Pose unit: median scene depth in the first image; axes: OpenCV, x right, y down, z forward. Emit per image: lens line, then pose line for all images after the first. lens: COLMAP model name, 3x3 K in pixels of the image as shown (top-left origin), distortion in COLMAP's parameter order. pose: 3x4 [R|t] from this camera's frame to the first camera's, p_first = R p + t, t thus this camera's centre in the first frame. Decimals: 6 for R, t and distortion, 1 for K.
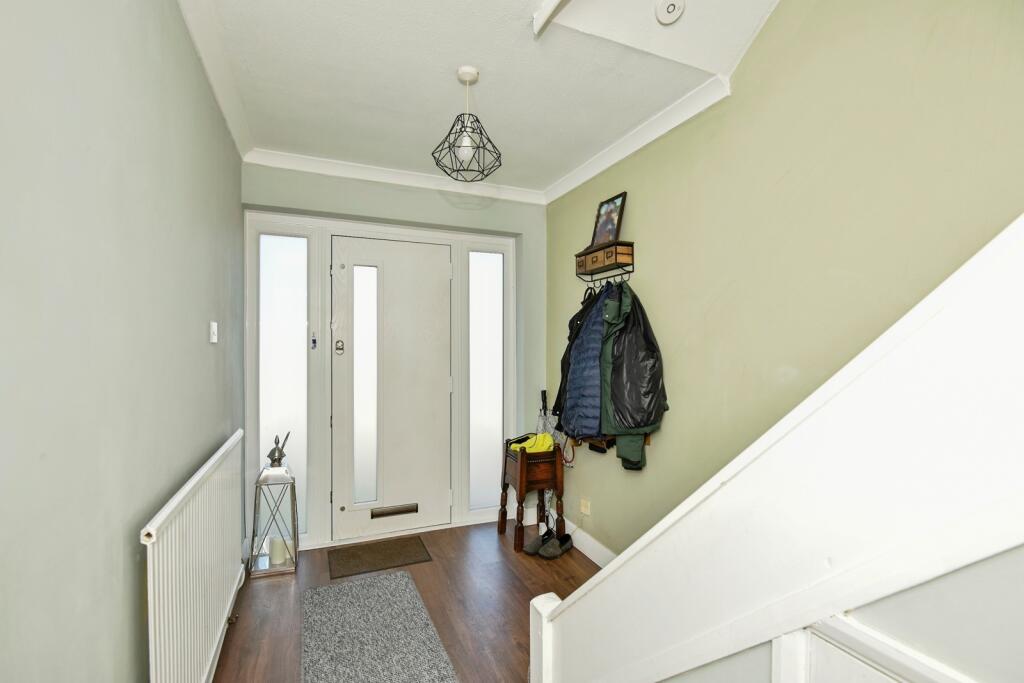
lens RADIAL K [[475.9, 0, 511.5], [0, 475.9, 340.4], [0, 0, 1]] dist [-0.005215, -0.002664]
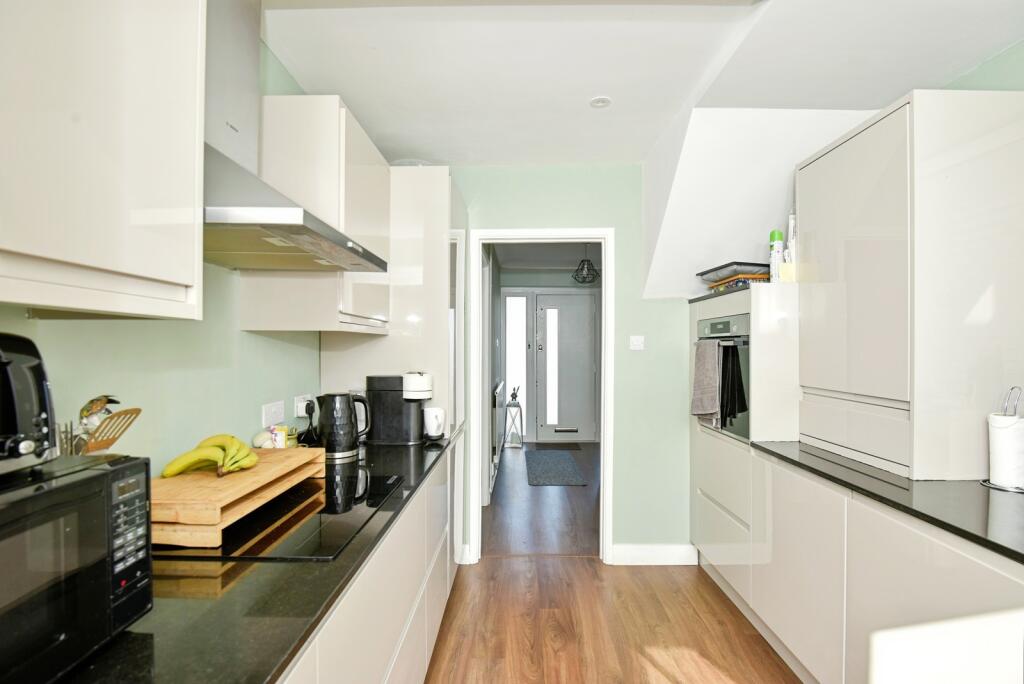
lens RADIAL K [[475.9, 0, 512.5], [0, 475.9, 344.9], [0, 0, 1]] dist [-0.005215, -0.002664]
pose [[0.917472, -0.004889, -0.397771, 0.378691], [0.004120, 0.999988, -0.002786, 0.006453], [0.397780, 0.000917, 0.917481, -1.025152]]
